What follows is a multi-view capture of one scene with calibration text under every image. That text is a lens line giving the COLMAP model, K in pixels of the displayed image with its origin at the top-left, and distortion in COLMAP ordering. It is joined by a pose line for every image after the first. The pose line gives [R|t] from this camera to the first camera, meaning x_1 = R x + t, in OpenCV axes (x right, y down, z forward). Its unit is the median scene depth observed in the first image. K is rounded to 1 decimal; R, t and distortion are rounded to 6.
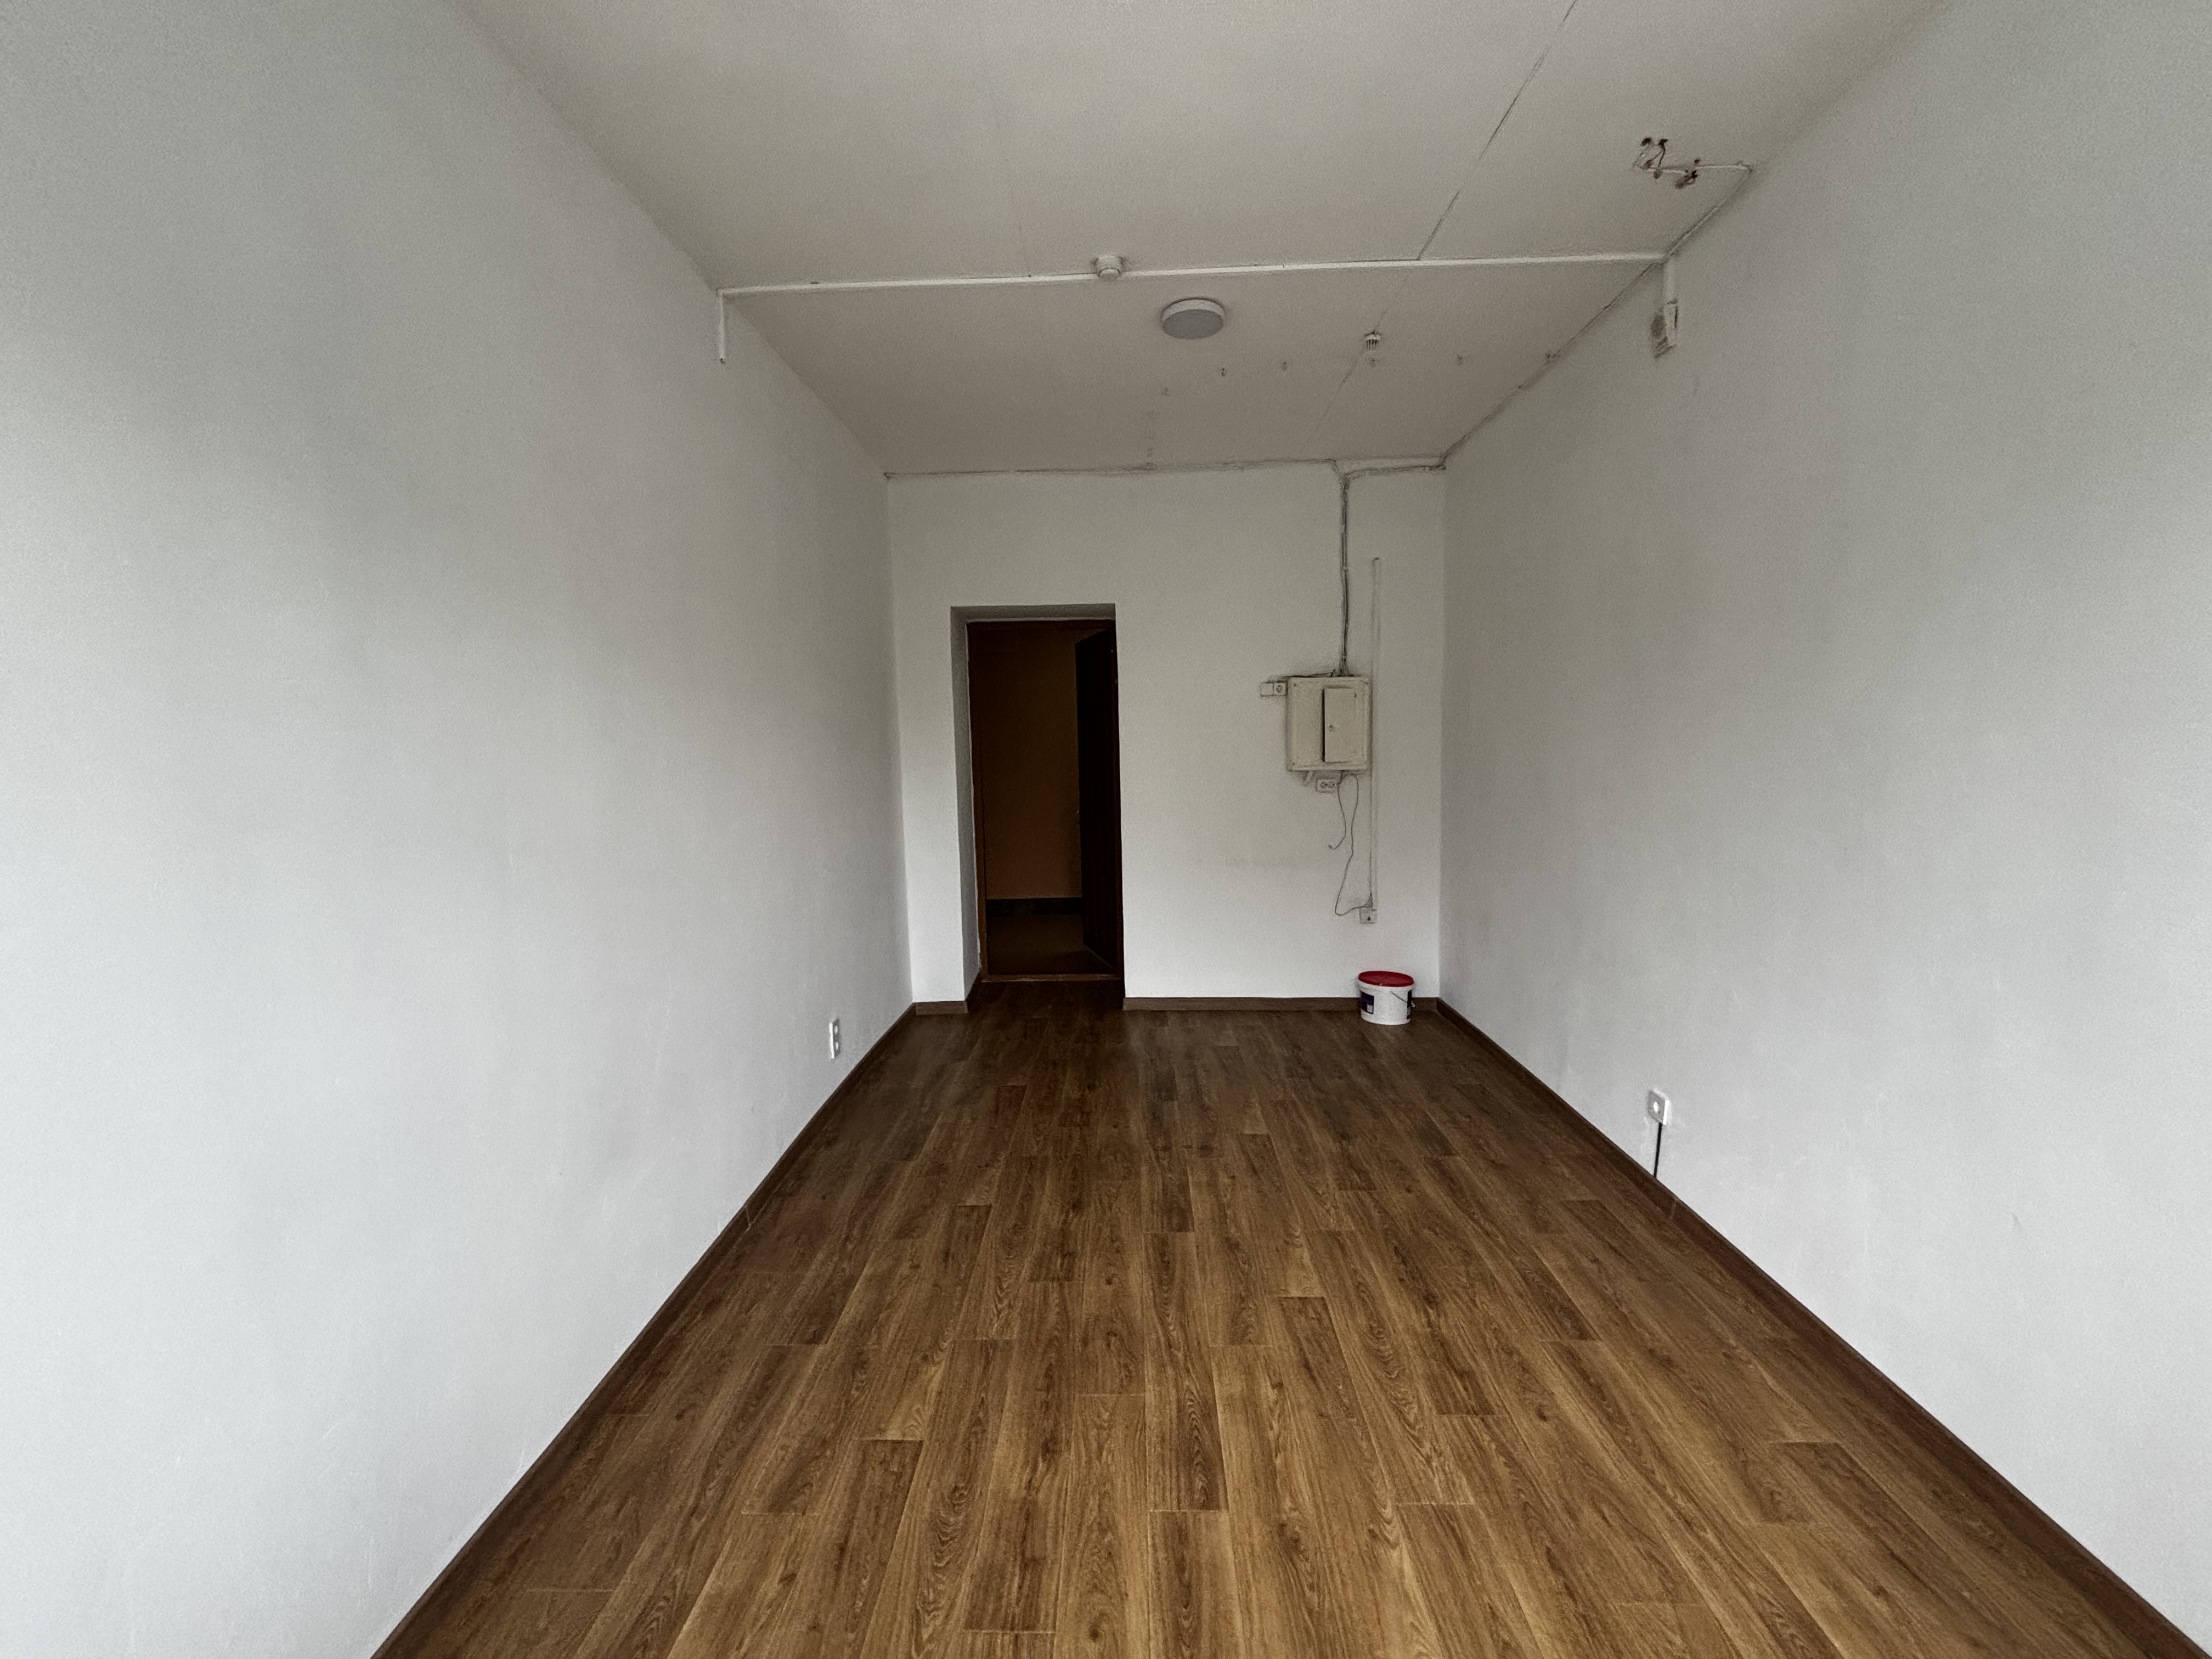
lens RADIAL K [[889.3, 0, 1107.1], [0, 889.3, 827.6], [0, 0, 1]] dist [-0.000425, -0.000040]
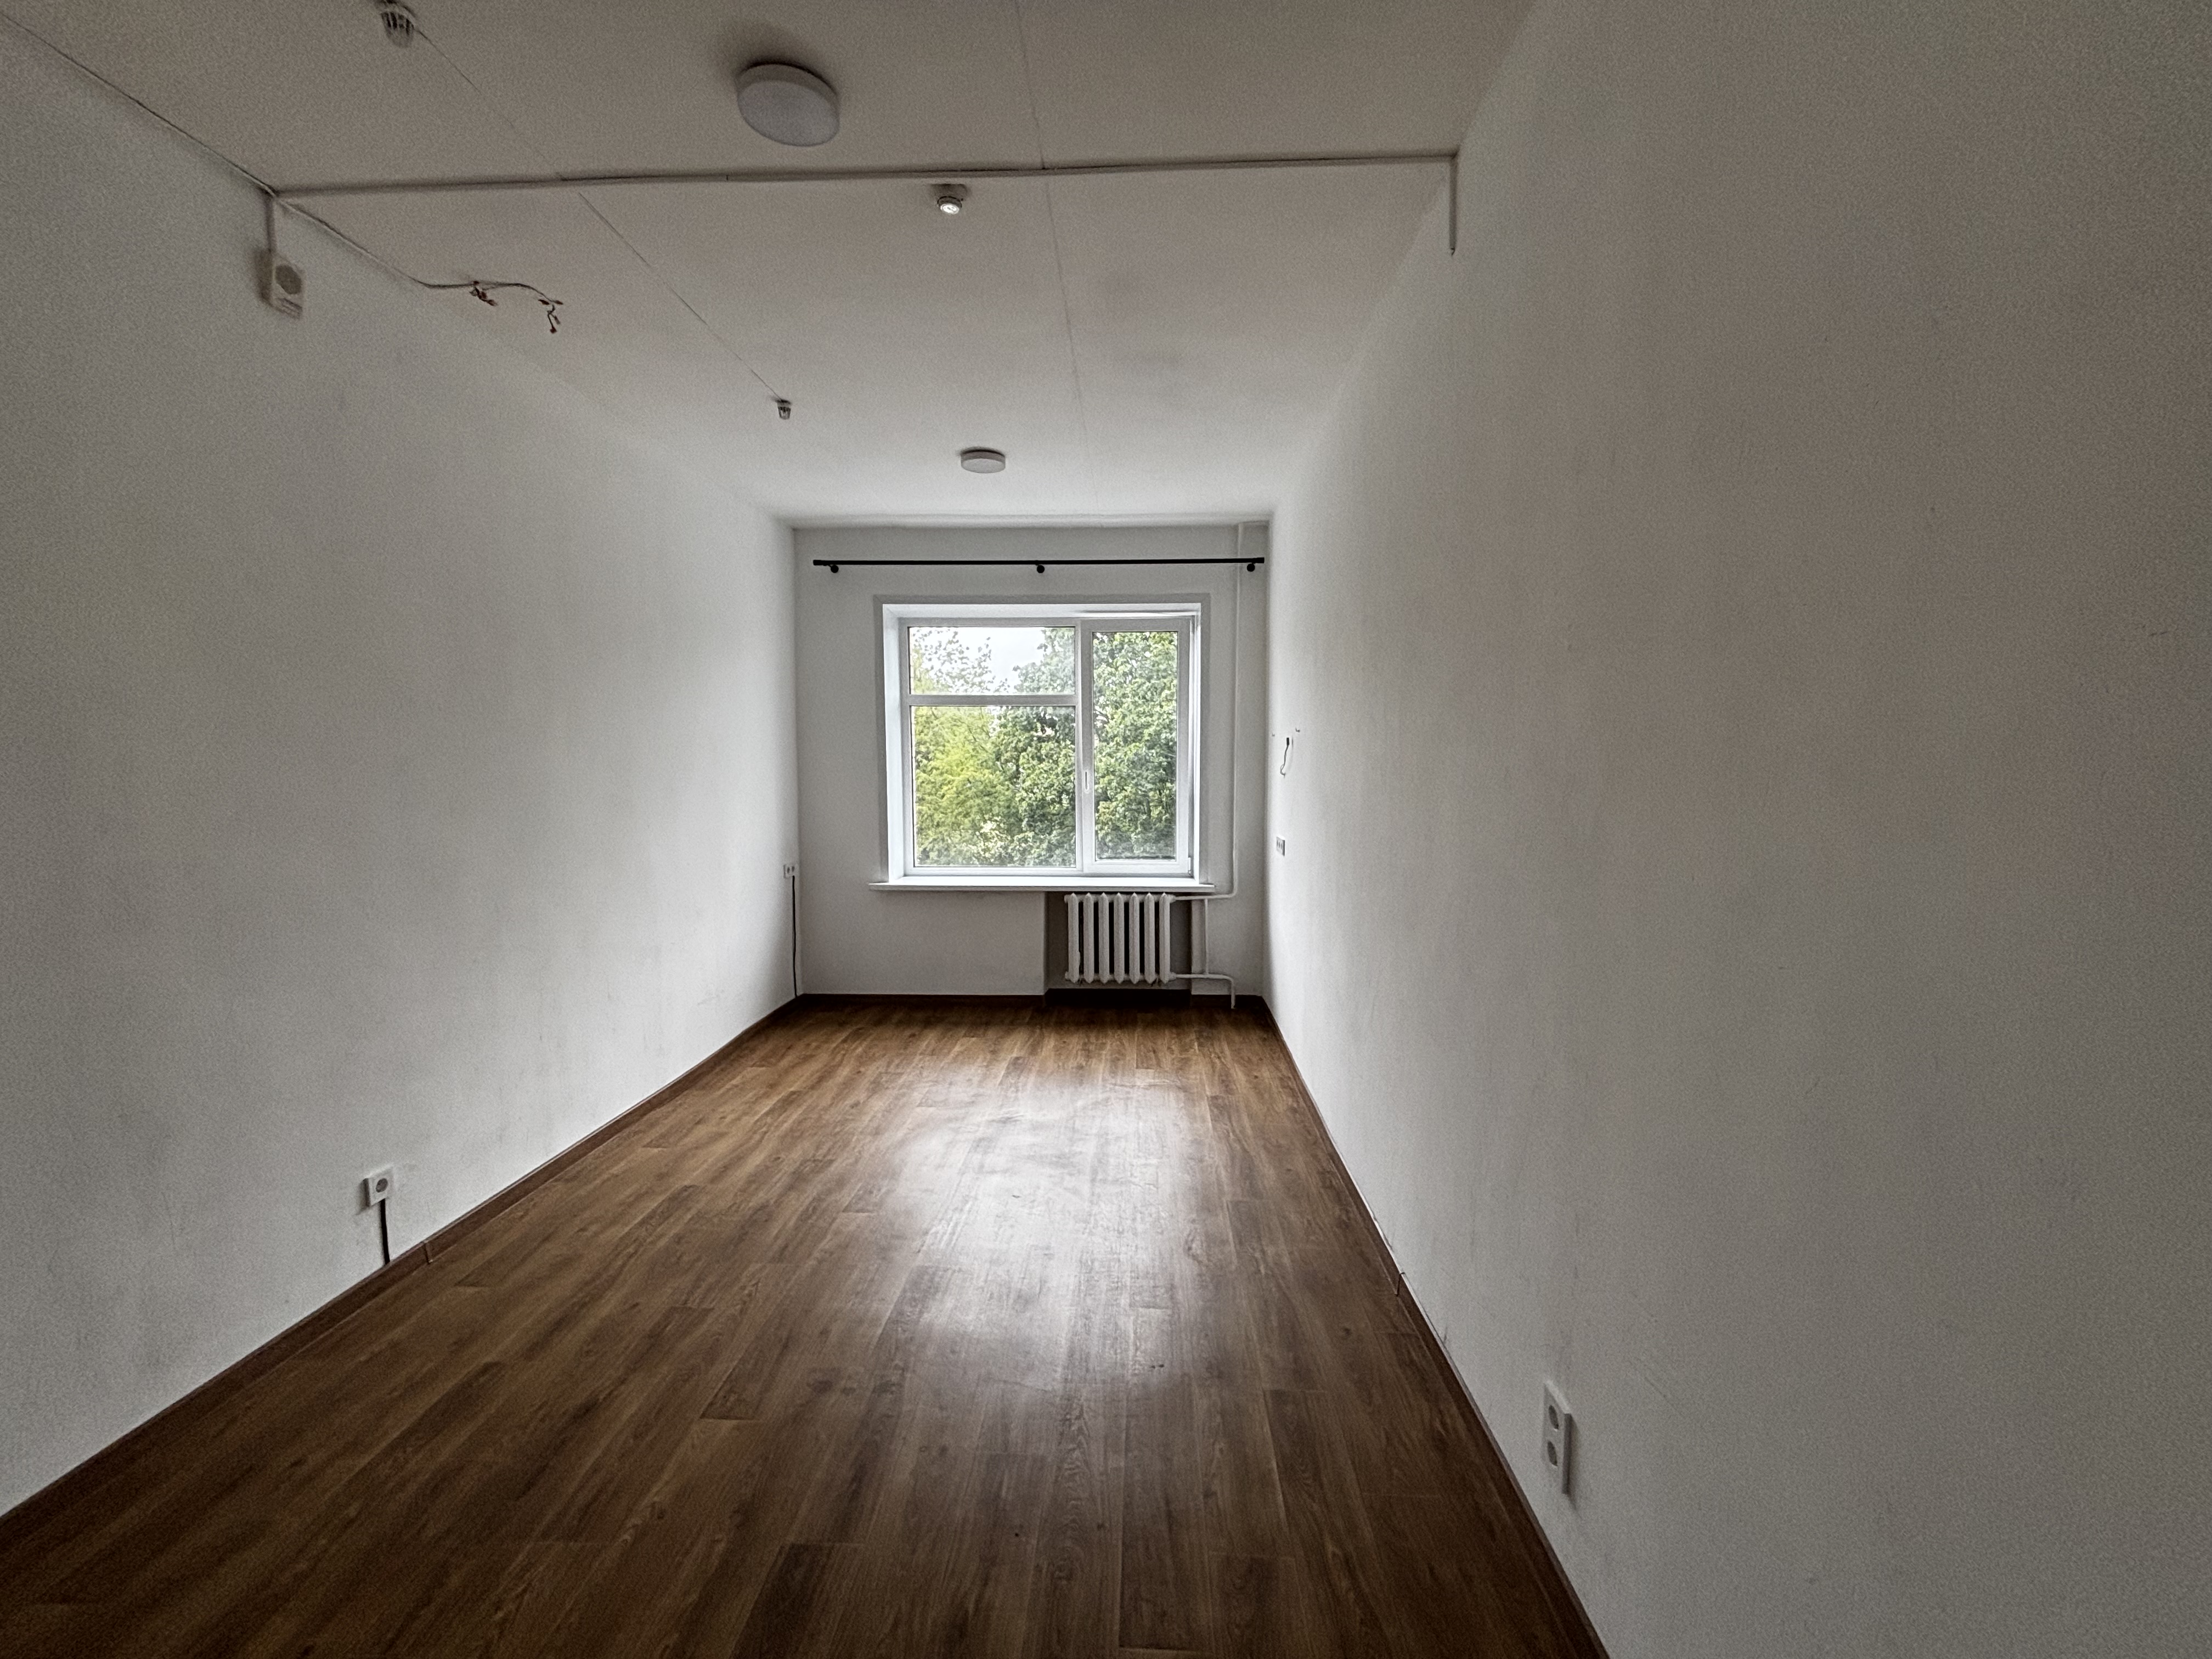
lens RADIAL K [[889.3, 0, 1107.4], [0, 889.3, 828.7], [0, 0, 1]] dist [-0.000425, -0.000040]
pose [[-0.999591, 0.024533, 0.014673, -0.167024], [0.026661, 0.985281, 0.168848, -0.212555], [-0.010315, 0.169170, -0.985533, 2.221392]]
